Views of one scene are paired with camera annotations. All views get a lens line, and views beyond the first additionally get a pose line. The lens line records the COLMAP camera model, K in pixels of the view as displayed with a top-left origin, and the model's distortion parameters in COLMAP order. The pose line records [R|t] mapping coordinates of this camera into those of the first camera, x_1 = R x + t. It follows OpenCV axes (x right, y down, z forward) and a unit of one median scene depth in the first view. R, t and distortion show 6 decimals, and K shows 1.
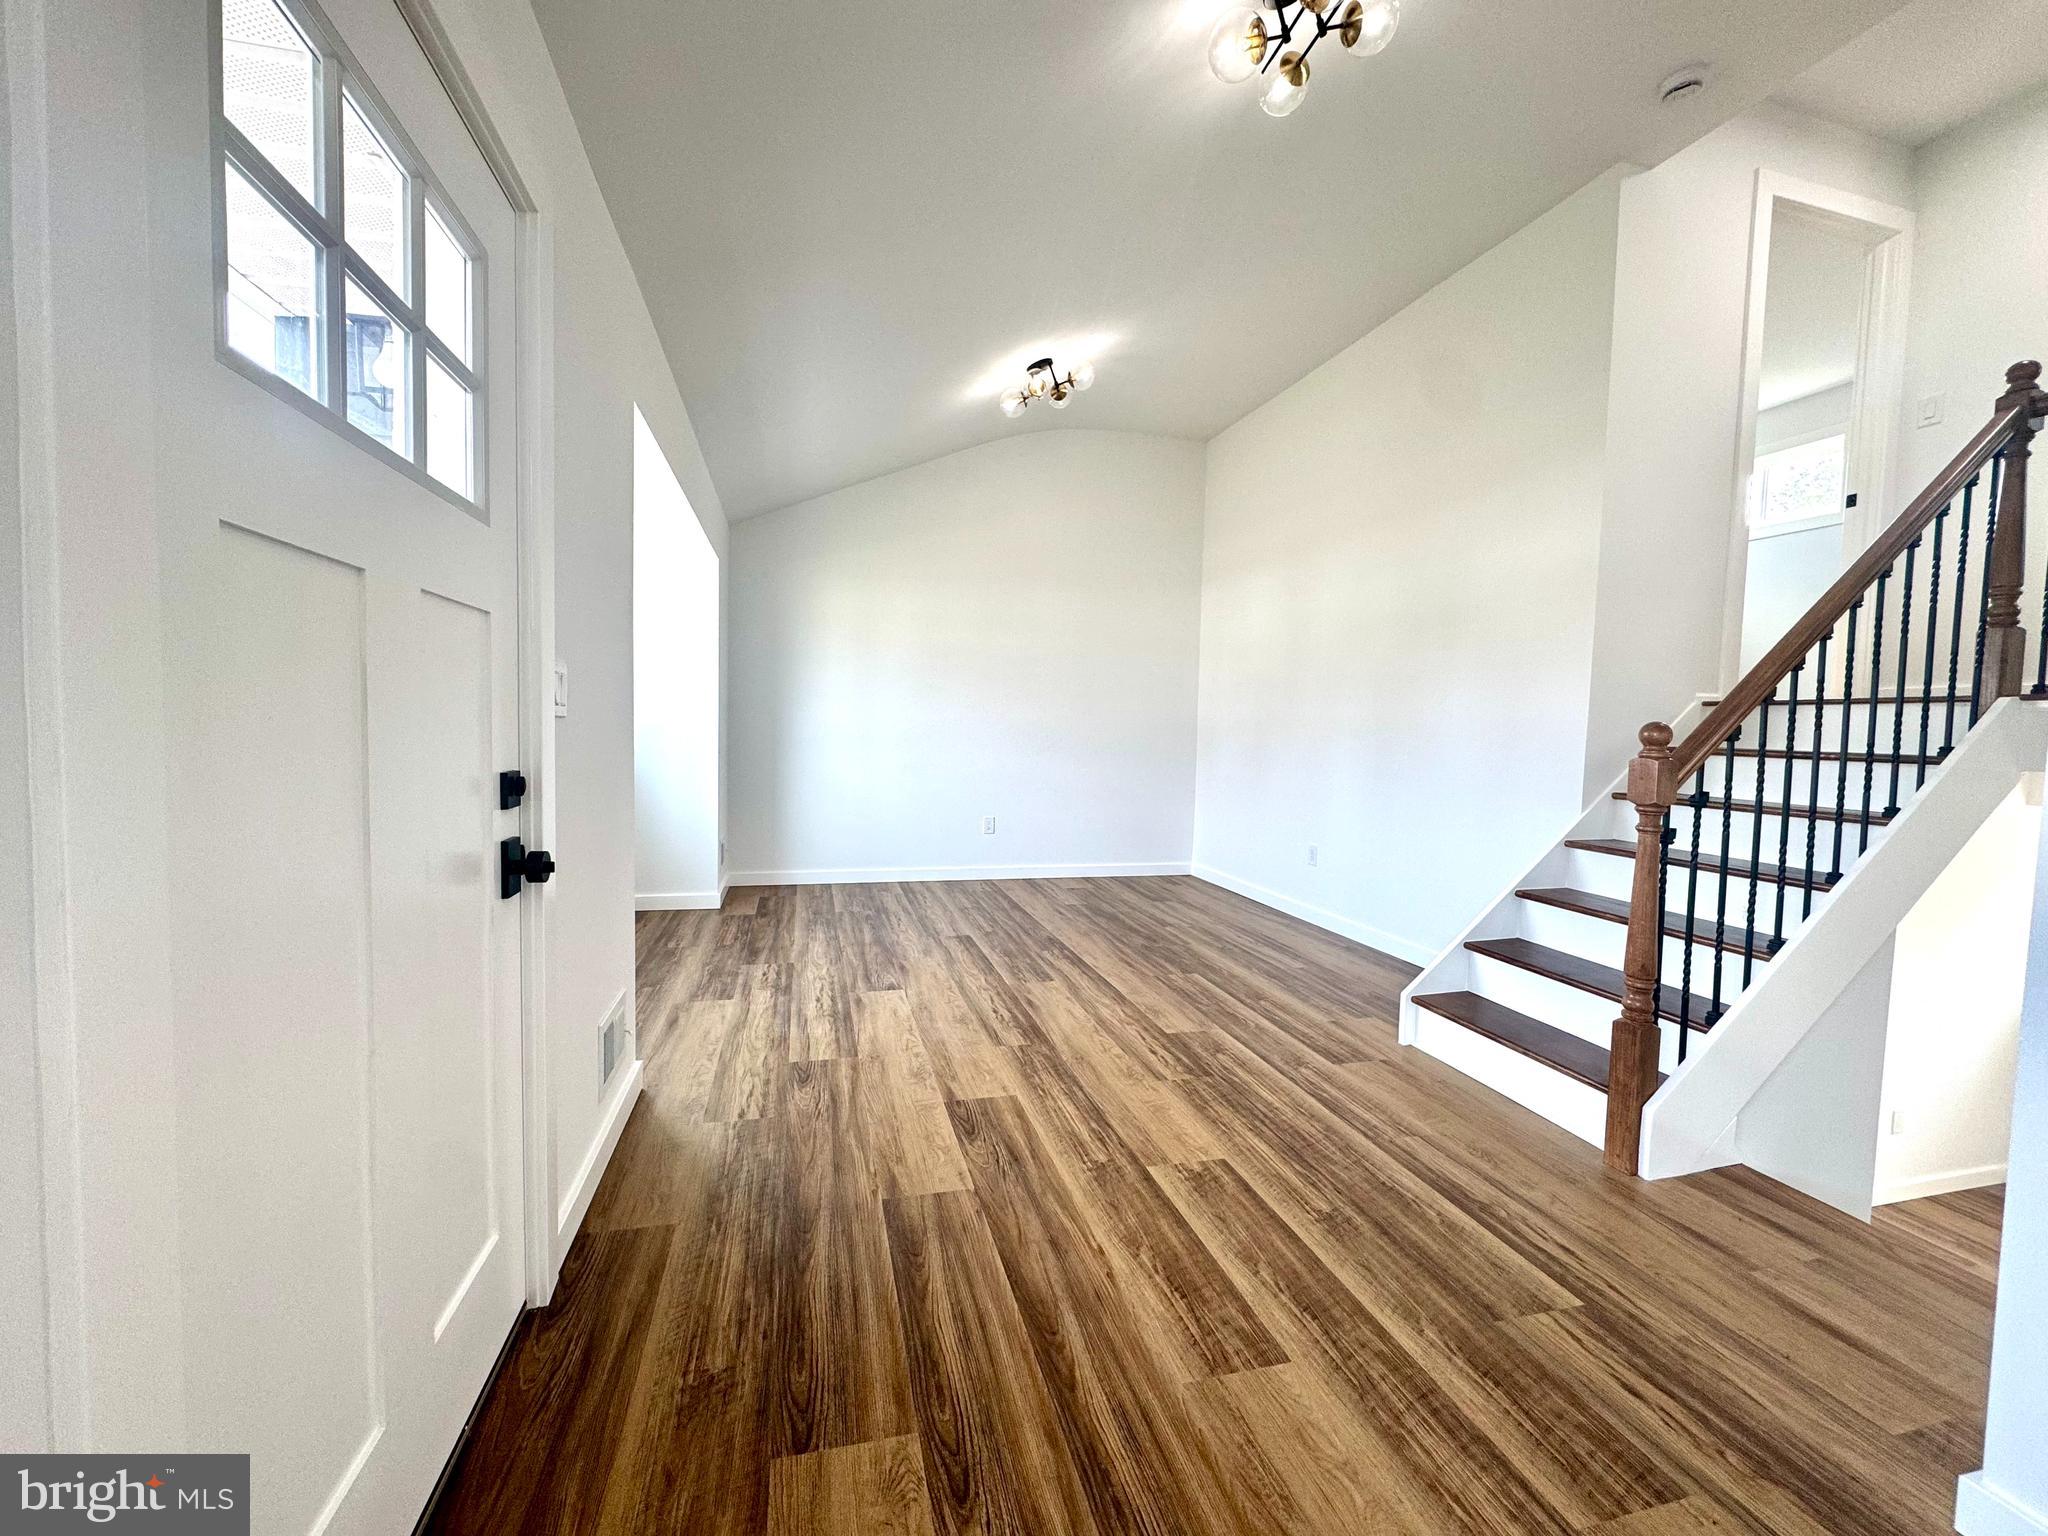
lens RADIAL K [[811.5, 0, 1024.0], [0, 811.5, 768.0], [0, 0, 1]] dist [-0.000426, -0.000429]
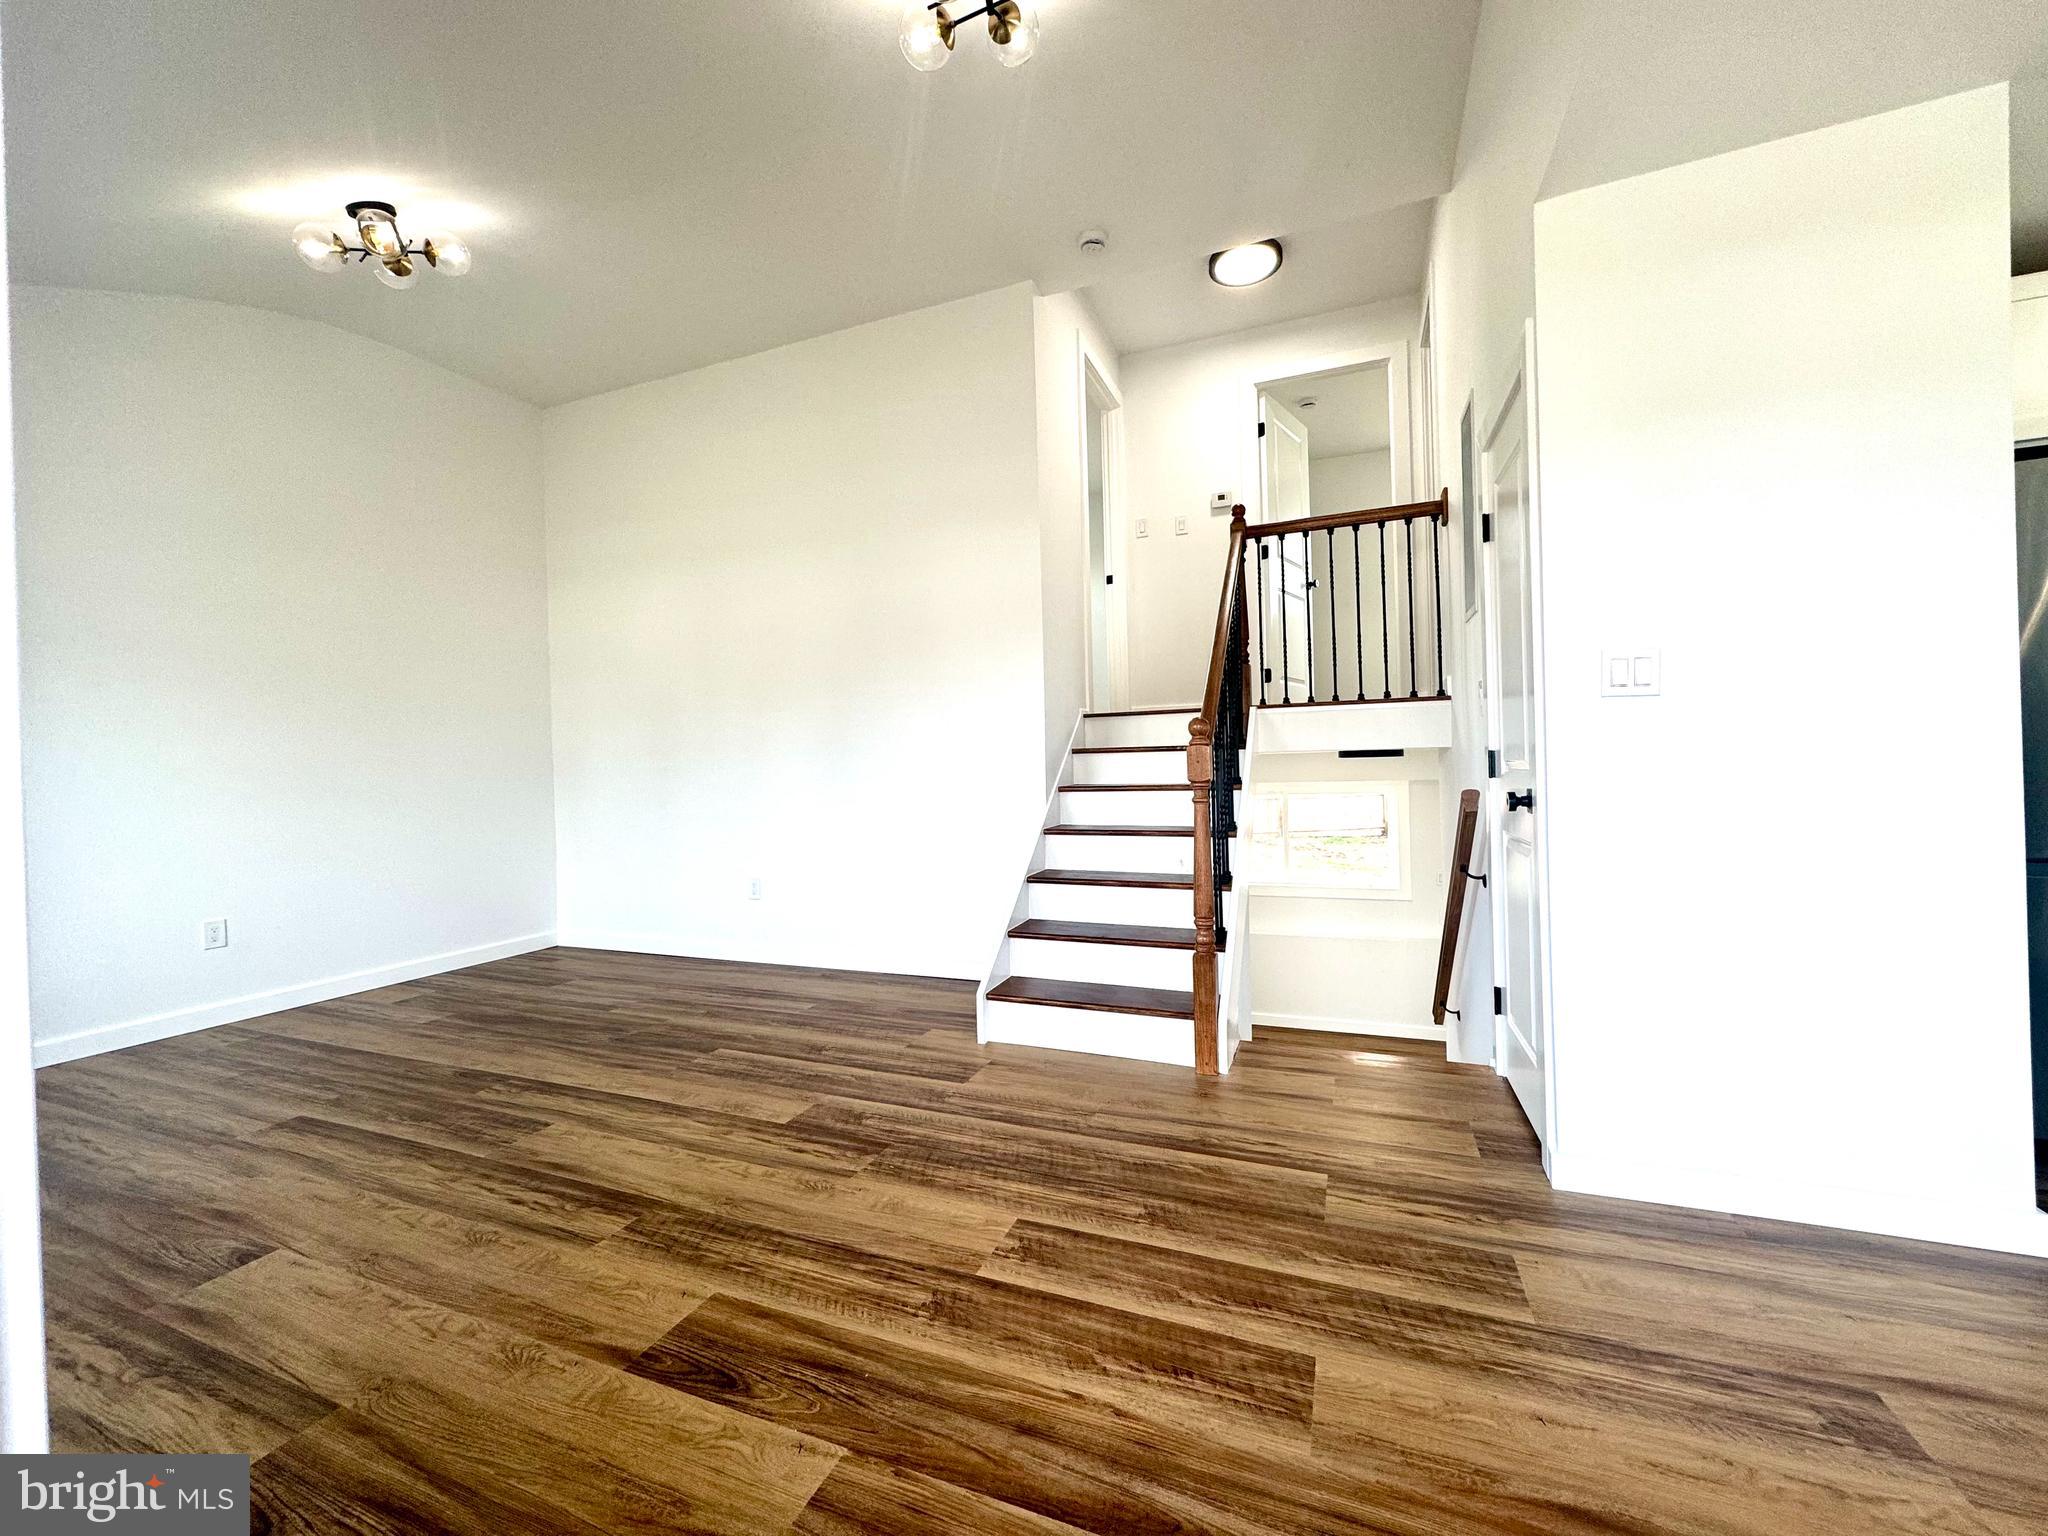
lens RADIAL K [[811.5, 0, 1024.0], [0, 811.5, 768.0], [0, 0, 1]] dist [-0.000426, -0.000429]
pose [[0.602797, -0.044253, 0.796667, -0.307687], [0.083359, 0.996490, -0.007721, 0.006971], [-0.793529, 0.071064, 0.604369, 0.322156]]
